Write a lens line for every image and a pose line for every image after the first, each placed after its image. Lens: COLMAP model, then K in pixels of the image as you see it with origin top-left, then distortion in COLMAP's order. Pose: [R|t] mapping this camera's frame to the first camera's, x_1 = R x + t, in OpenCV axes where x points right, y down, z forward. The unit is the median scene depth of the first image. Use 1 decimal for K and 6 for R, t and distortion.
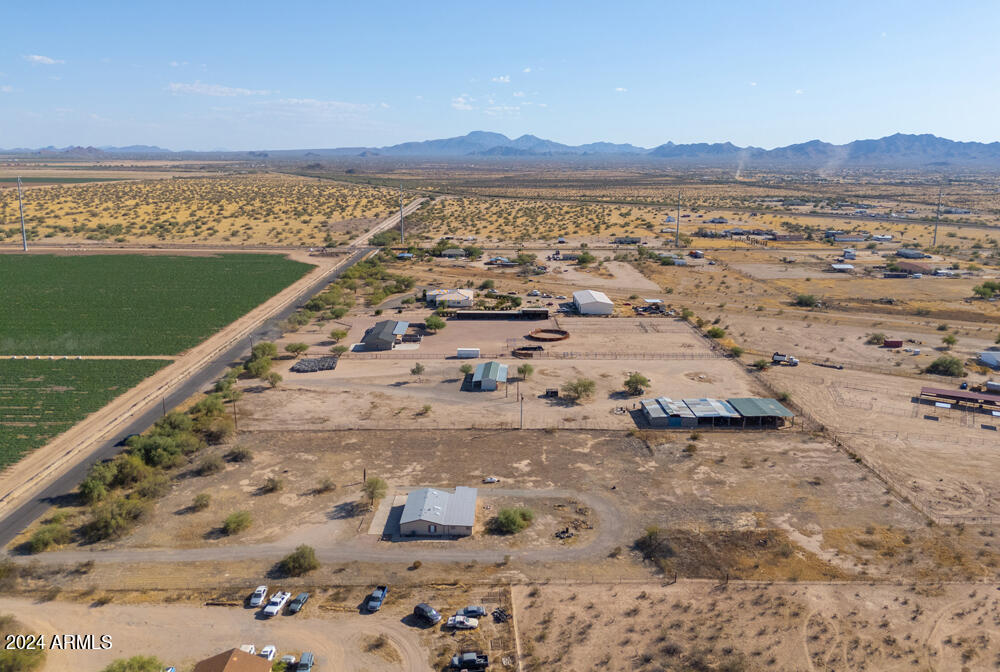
lens RADIAL K [[734.1, 0, 496.8], [0, 734.1, 334.3], [0, 0, 1]] dist [0.047752, -0.030523]
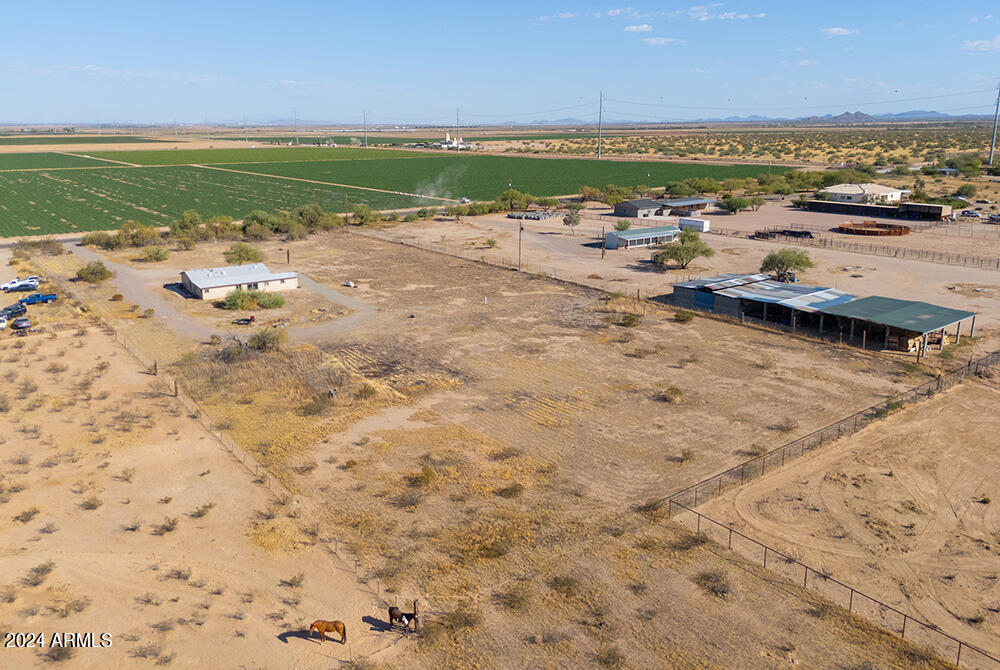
lens RADIAL K [[734.1, 0, 503.5], [0, 734.1, 331.5], [0, 0, 1]] dist [0.047752, -0.030523]
pose [[0.594837, 0.203302, -0.777713, 0.711308], [-0.176739, 0.976892, 0.120190, 0.119805], [0.784176, 0.065959, 0.617023, 0.620647]]
